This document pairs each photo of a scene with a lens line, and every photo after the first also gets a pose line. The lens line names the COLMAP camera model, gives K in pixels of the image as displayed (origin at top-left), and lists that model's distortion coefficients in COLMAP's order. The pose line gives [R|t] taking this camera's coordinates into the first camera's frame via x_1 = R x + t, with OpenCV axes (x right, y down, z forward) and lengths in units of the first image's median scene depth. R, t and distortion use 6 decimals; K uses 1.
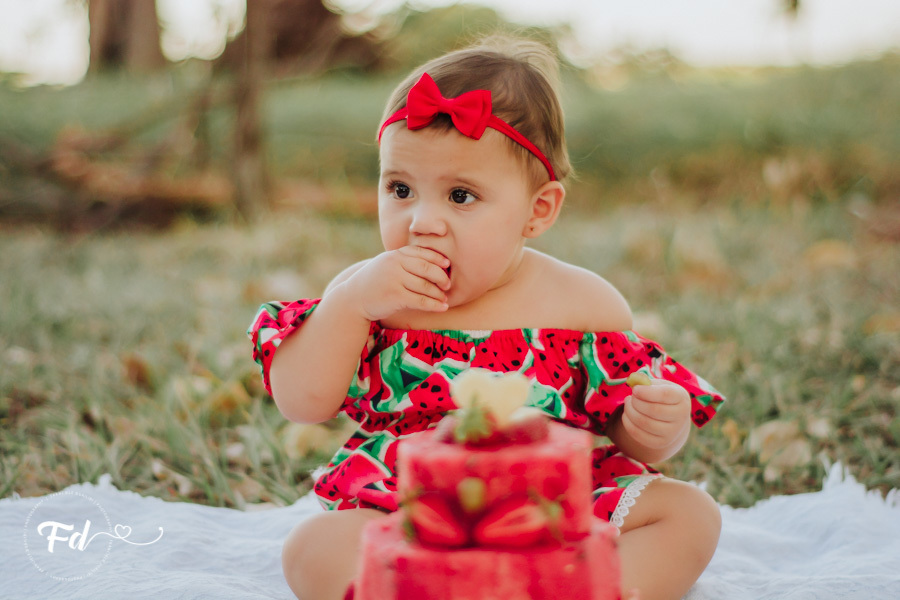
lens RADIAL K [[2038.0, 0, 450.0], [0, 2038.0, 300.0], [0, 0, 1]] dist [0.015683, -0.373883]
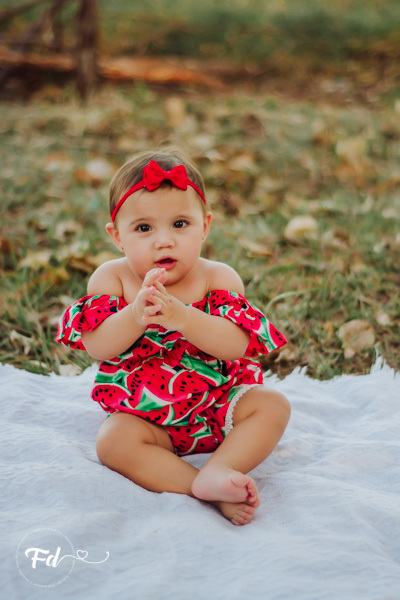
lens RADIAL K [[1358.6, 0, 200.0], [0, 1358.6, 300.0], [0, 0, 1]] dist [0.015683, -0.373883]
pose [[0.998887, 0.043284, -0.018764, 0.045879], [-0.039447, 0.984473, 0.171048, -0.165983], [0.025876, -0.170117, 0.985084, -0.195512]]
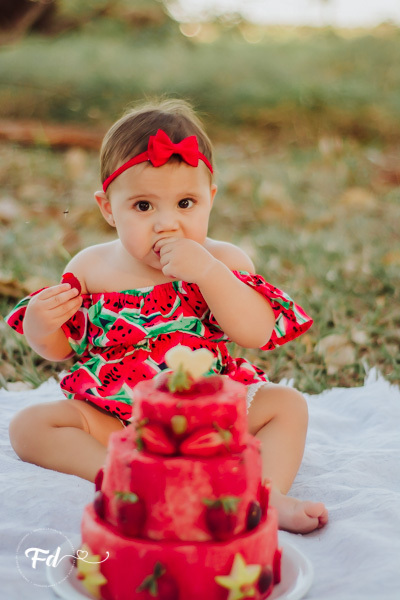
lens RADIAL K [[1358.6, 0, 200.0], [0, 1358.6, 300.0], [0, 0, 1]] dist [0.015683, -0.373883]
pose [[0.995735, 0.032731, 0.086257, -0.041284], [-0.040342, 0.995302, 0.088017, -0.060850], [-0.082971, -0.091122, 0.992377, -0.057880]]
